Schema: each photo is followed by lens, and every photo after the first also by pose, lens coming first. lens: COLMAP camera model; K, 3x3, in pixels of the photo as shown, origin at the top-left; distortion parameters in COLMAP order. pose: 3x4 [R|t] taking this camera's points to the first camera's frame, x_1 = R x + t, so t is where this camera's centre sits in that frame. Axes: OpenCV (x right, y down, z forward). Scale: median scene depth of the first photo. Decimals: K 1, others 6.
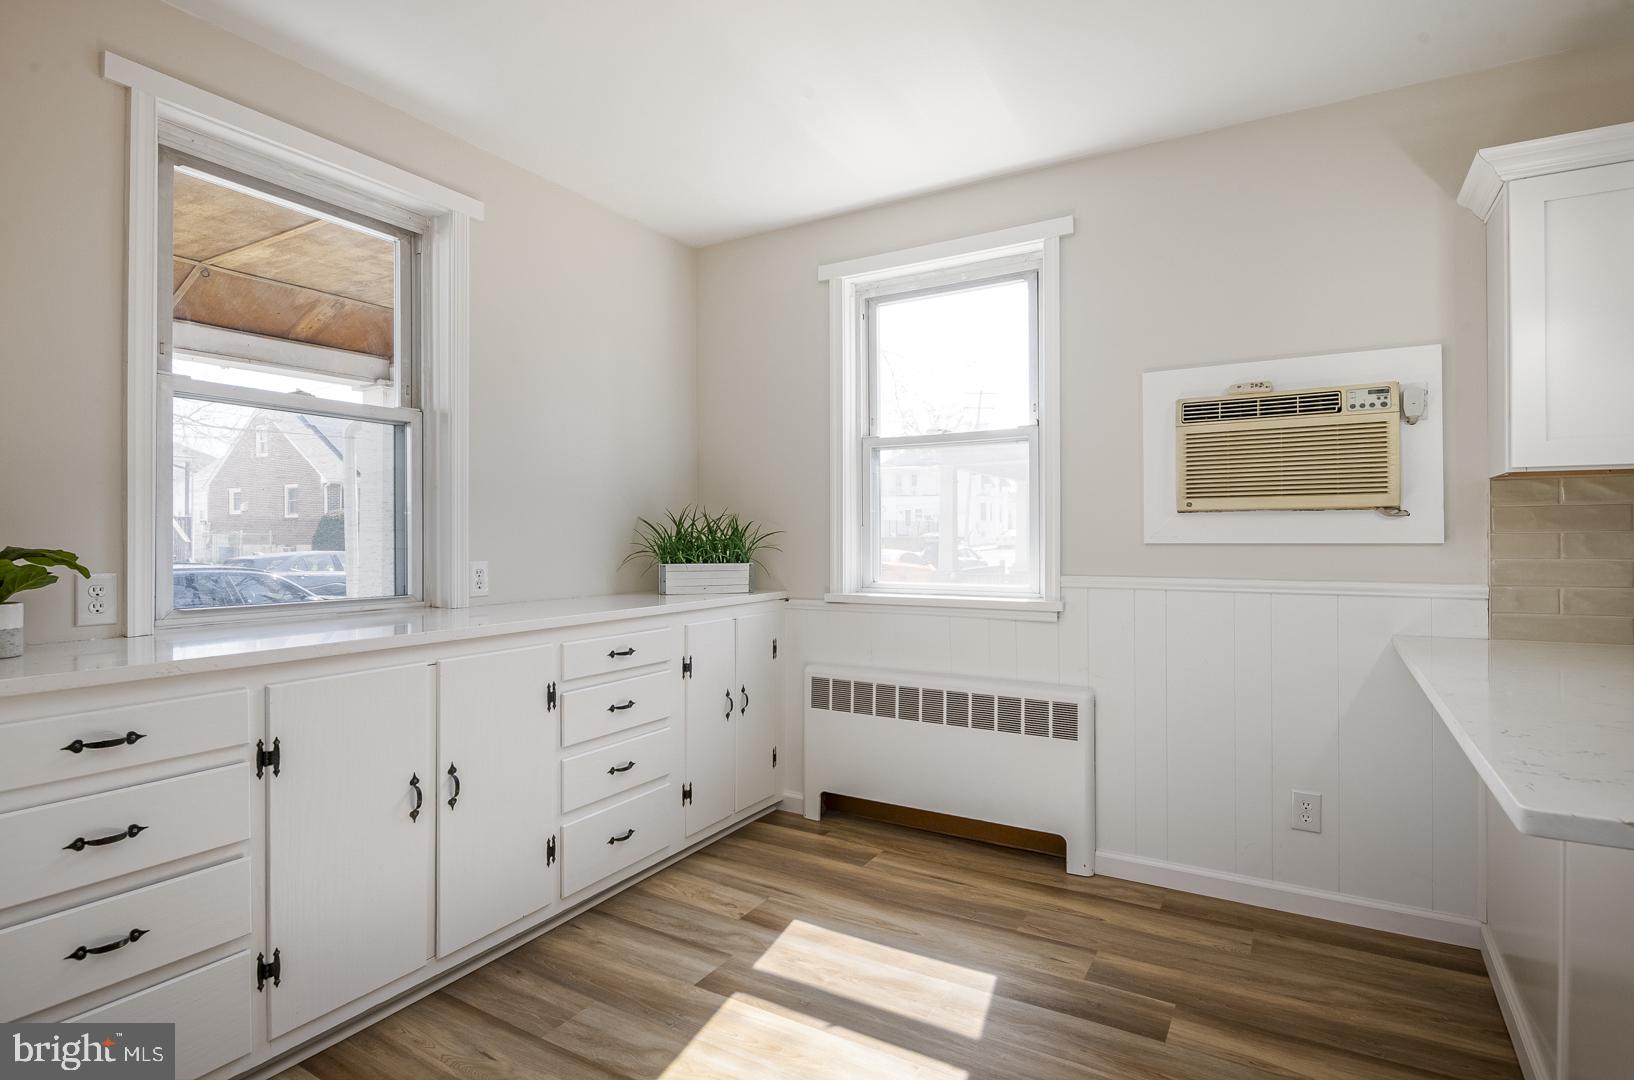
lens RADIAL K [[790.3, 0, 804.2], [0, 790.3, 544.7], [0, 0, 1]] dist [-0.002411, -0.002847]
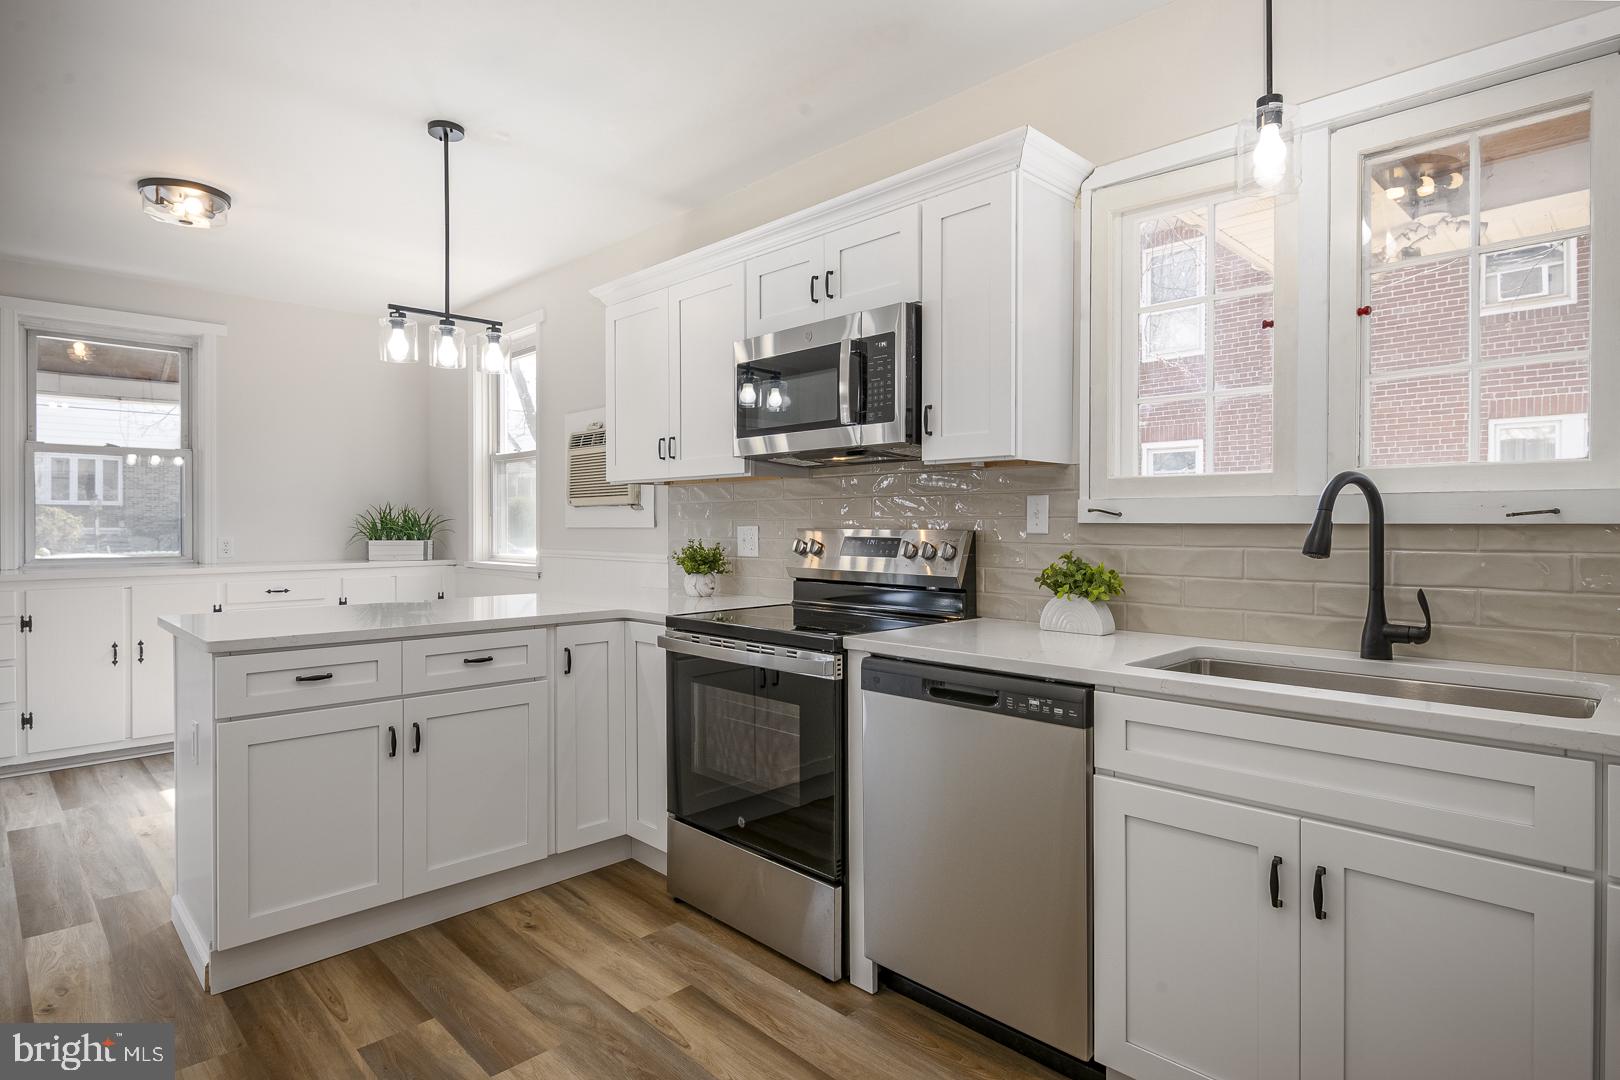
lens RADIAL K [[887.9, 0, 826.2], [0, 887.9, 533.2], [0, 0, 1]] dist [-0.006435, 0.002671]
pose [[0.965471, 0.004085, -0.260478, 1.540478], [-0.002663, 0.999980, 0.005812, -0.001696], [0.260497, -0.004917, 0.965462, -0.581311]]
